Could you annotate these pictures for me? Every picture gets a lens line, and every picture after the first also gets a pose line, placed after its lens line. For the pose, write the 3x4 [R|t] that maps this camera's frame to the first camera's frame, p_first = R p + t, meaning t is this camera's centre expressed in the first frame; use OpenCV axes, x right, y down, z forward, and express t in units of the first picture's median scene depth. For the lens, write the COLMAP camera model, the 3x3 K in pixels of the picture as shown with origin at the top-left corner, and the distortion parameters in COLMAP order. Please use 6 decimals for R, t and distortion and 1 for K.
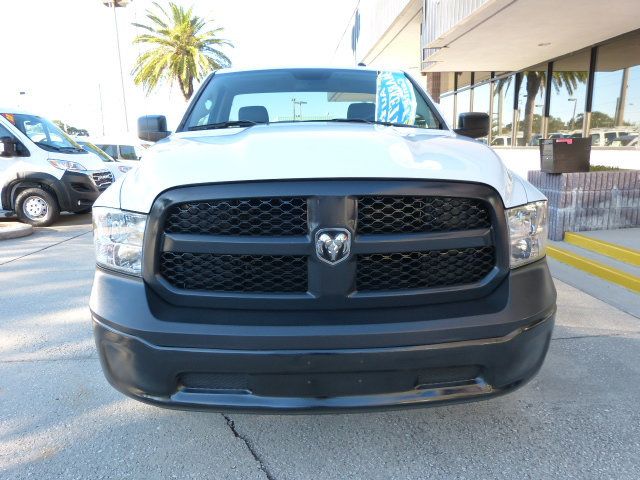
lens RADIAL K [[479.4, 0, 319.7], [0, 479.4, 243.1], [0, 0, 1]] dist [-0.052165, 0.043691]
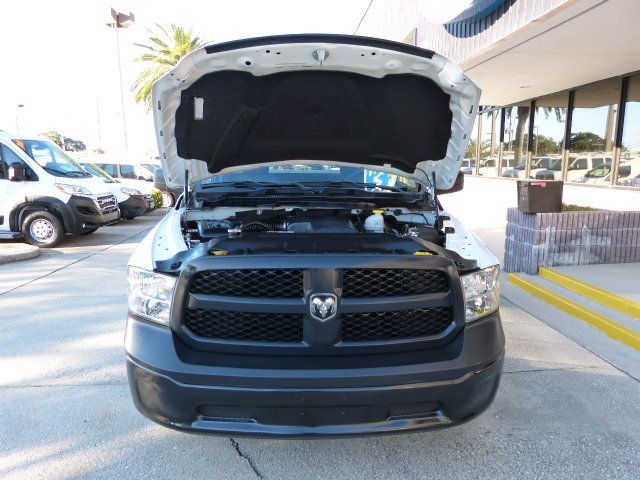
lens RADIAL K [[479.4, 0, 319.7], [0, 479.4, 243.1], [0, 0, 1]] dist [-0.052165, 0.043691]
pose [[0.999797, 0.015854, 0.012404, -0.000149], [-0.015469, 0.999413, -0.030561, -0.109910], [-0.012881, 0.030363, 0.999456, -0.245719]]
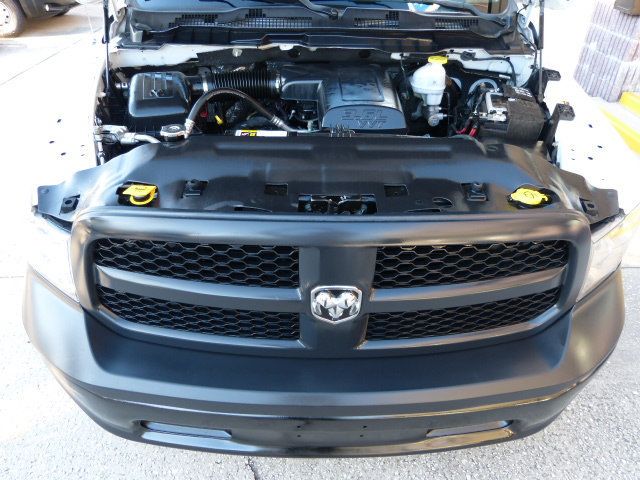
lens RADIAL K [[479.4, 0, 319.7], [0, 479.4, 243.1], [0, 0, 1]] dist [-0.052165, 0.043691]
pose [[0.999186, 0.039164, -0.009710, 0.007028], [-0.031651, 0.910000, 0.413399, -0.318932], [0.025026, -0.412755, 0.910498, 0.355831]]
